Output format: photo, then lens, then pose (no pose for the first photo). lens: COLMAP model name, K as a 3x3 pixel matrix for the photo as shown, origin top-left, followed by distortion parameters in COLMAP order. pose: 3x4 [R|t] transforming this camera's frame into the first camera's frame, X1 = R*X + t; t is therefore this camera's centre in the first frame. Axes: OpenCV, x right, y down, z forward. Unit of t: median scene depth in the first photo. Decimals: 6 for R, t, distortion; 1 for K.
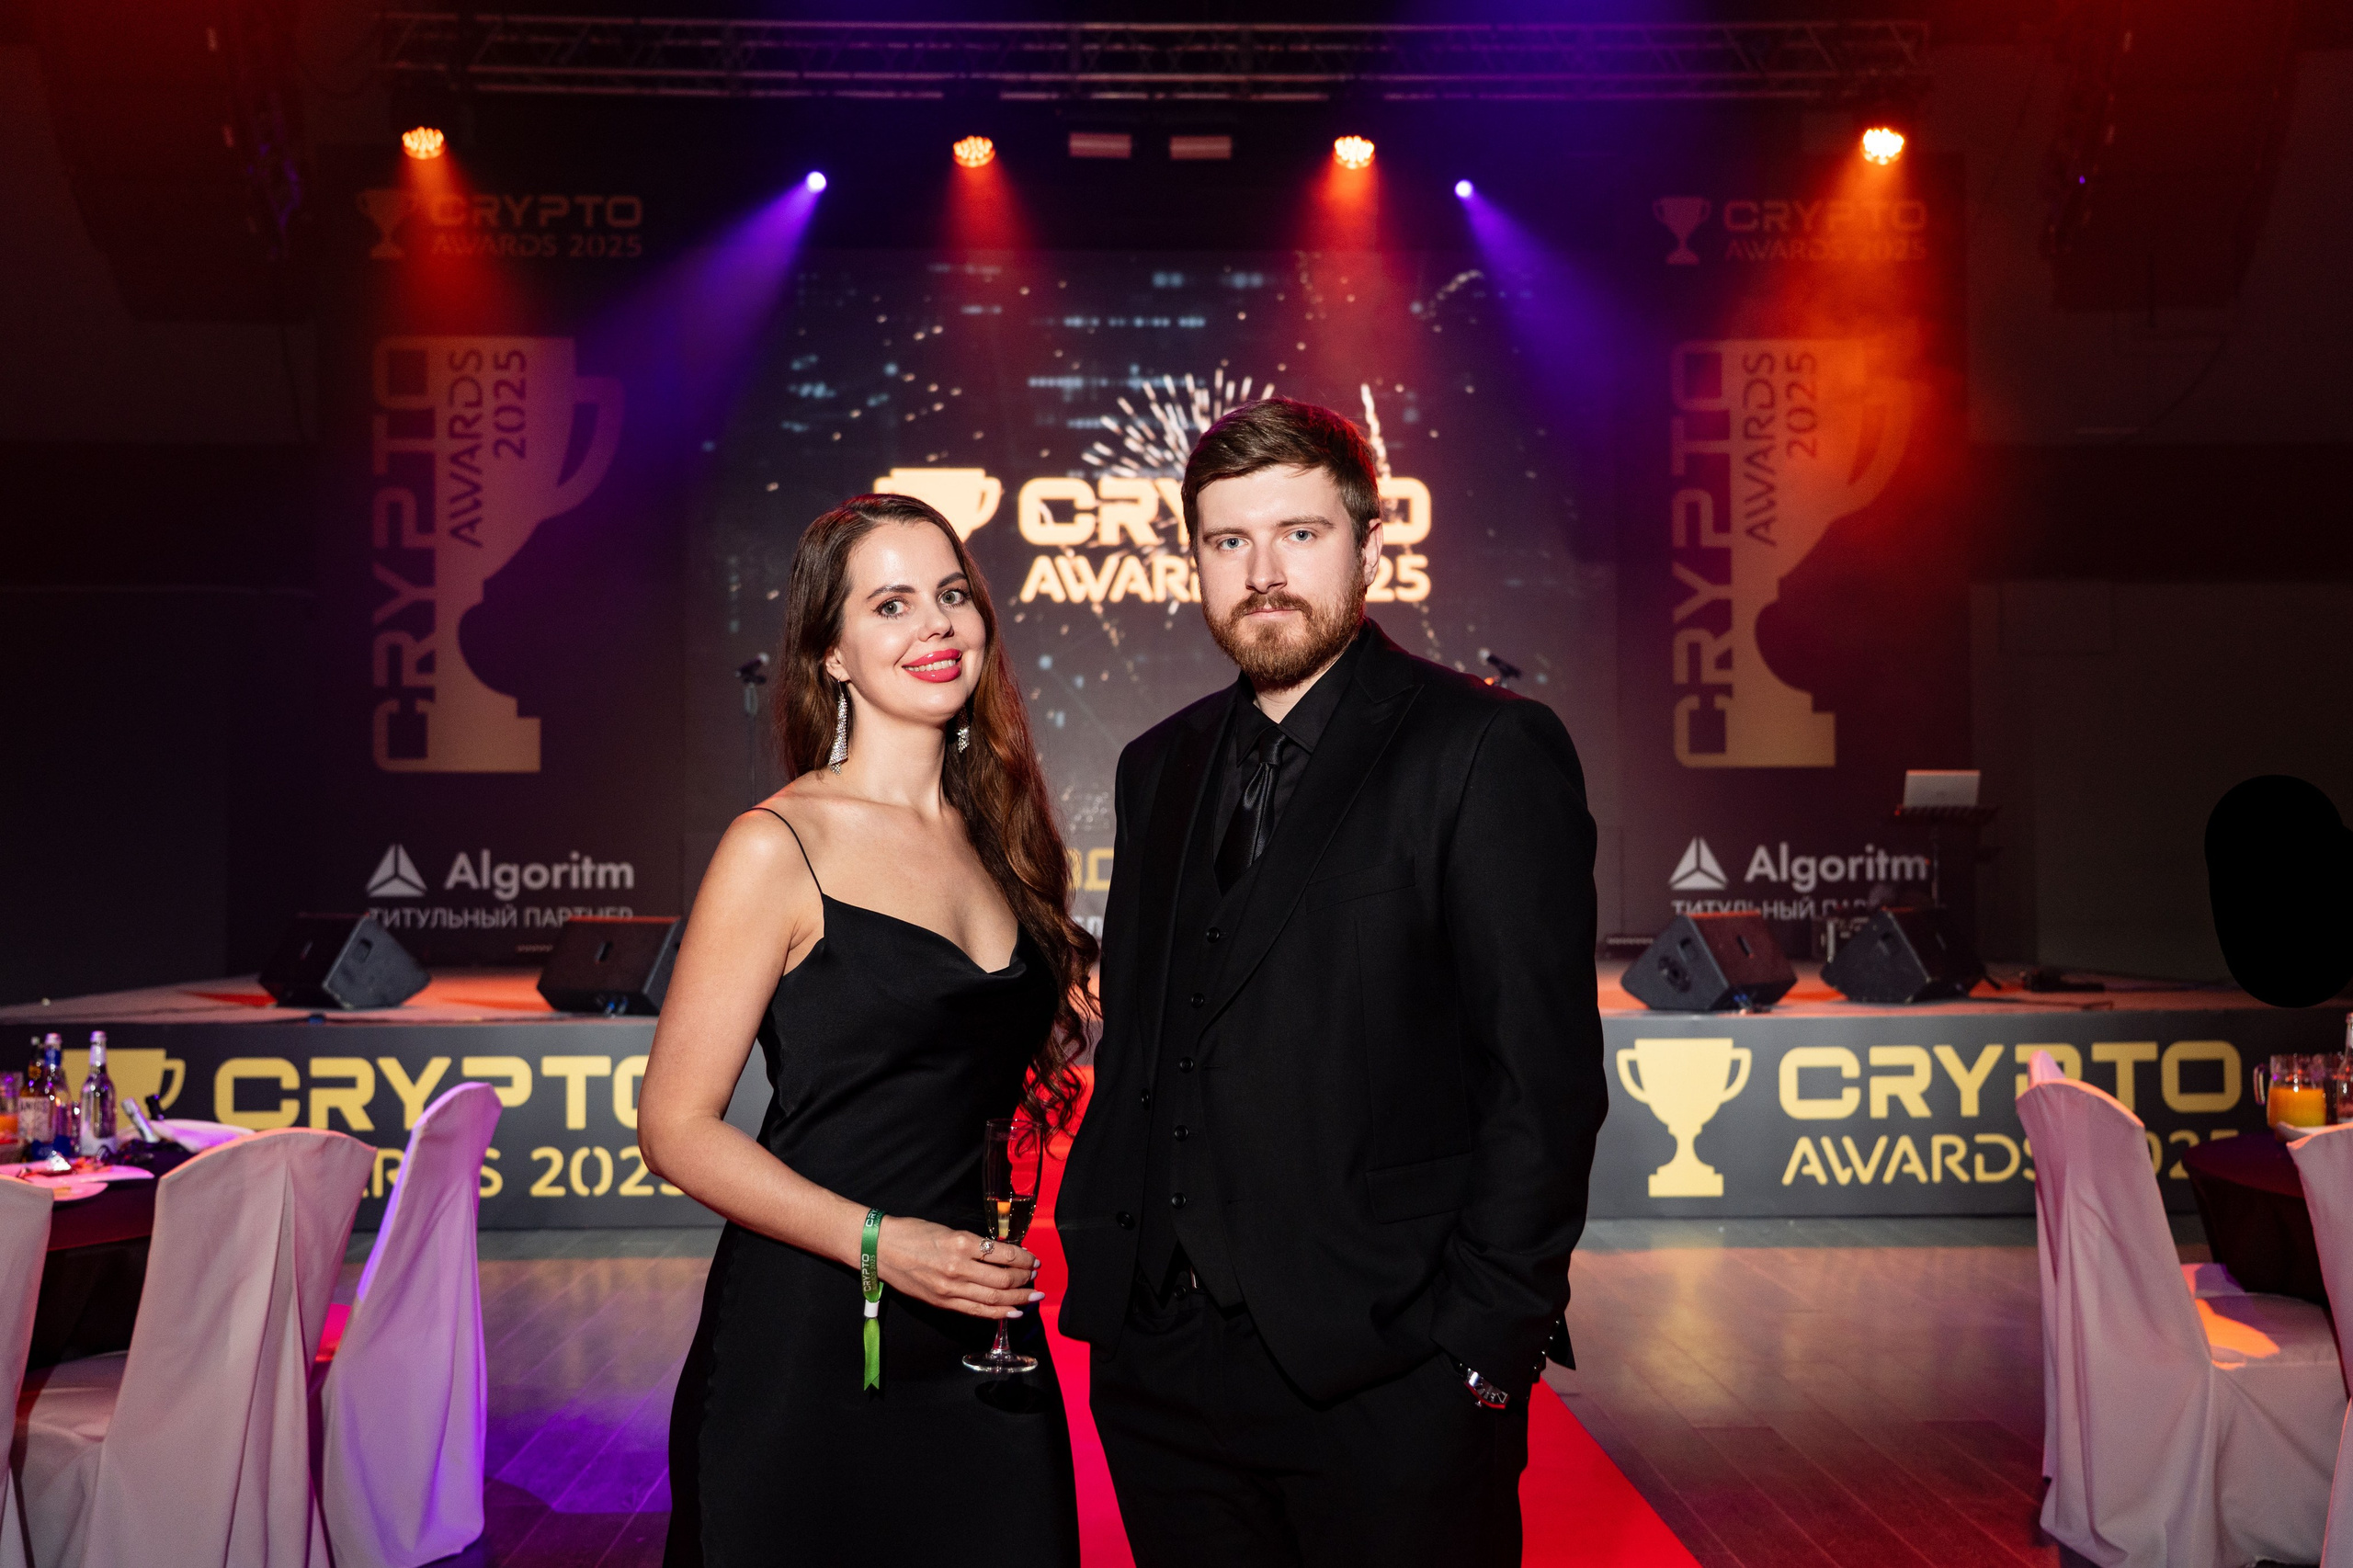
lens RADIAL K [[2009.0, 0, 1126.1], [0, 2009.0, 782.1], [0, 0, 1]] dist [0.156243, 0.000025]
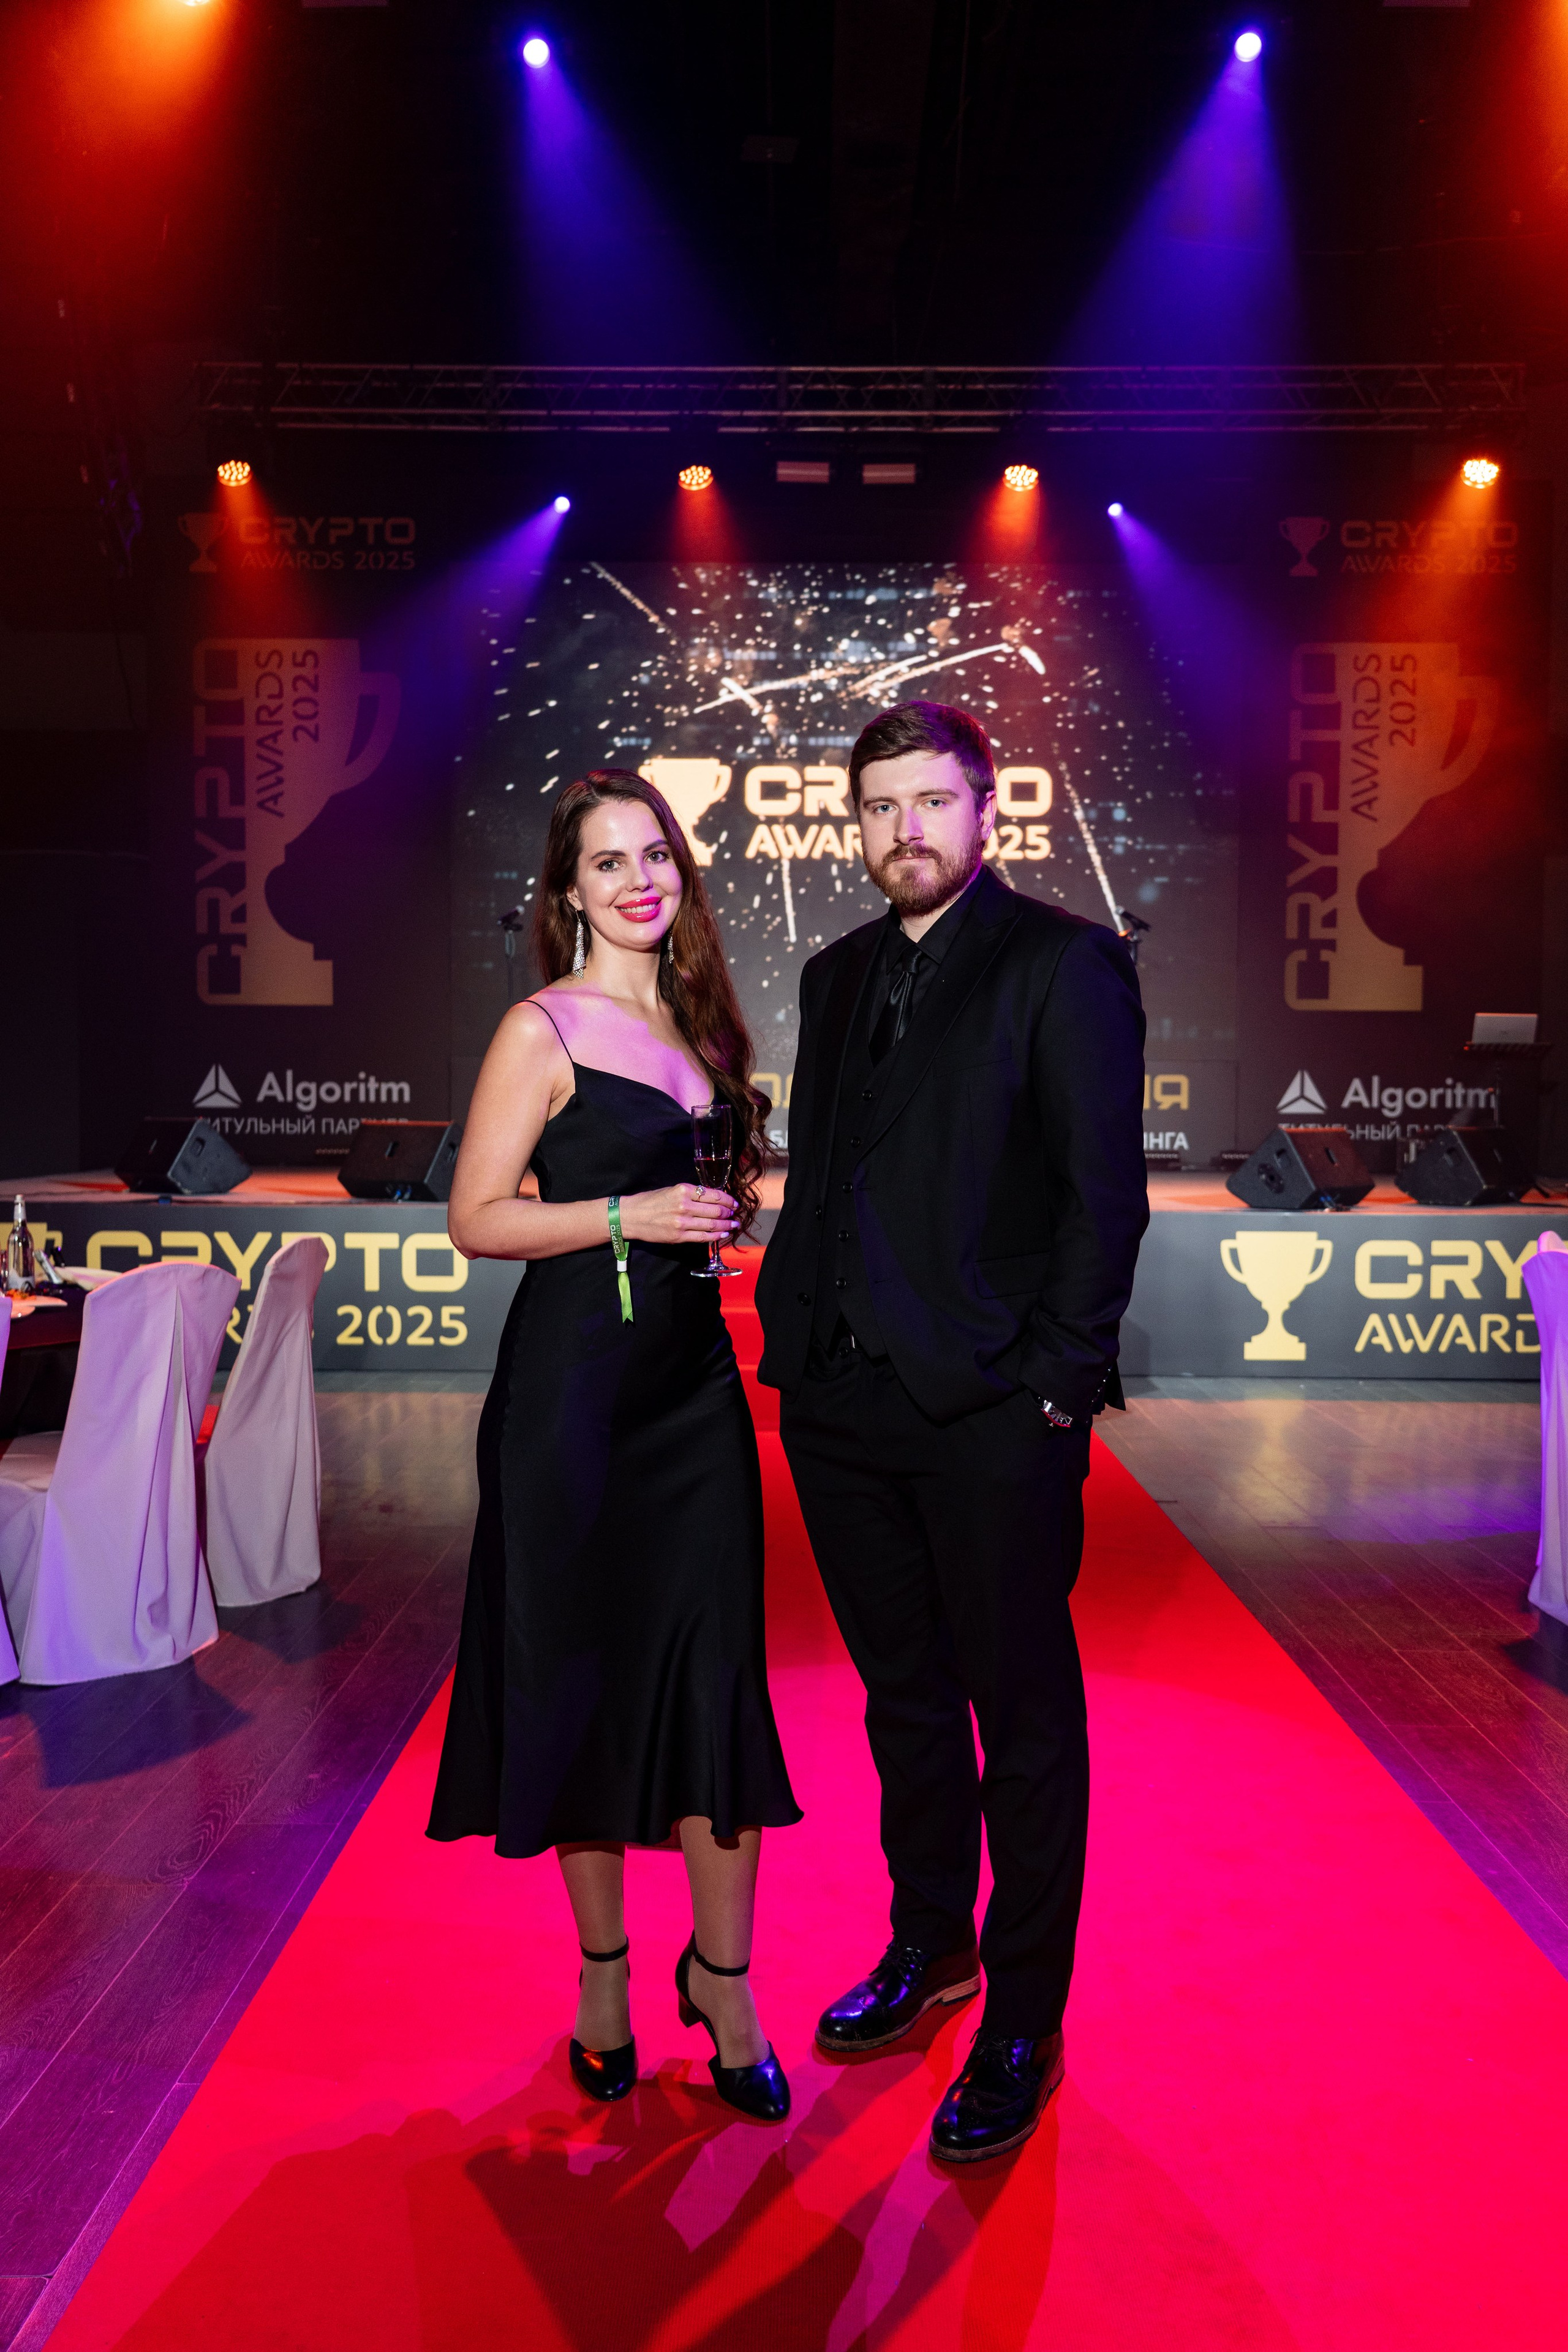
lens RADIAL K [[1935.3, 0, 784.0], [0, 1935.3, 1176.0], [0, 0, 1]] dist [0.074049, 0.012893]
pose [[0.999650, 0.009862, -0.024533, 0.008004], [-0.008316, 0.998020, 0.062350, 0.021312], [0.025099, -0.062124, 0.997753, -0.145476]]
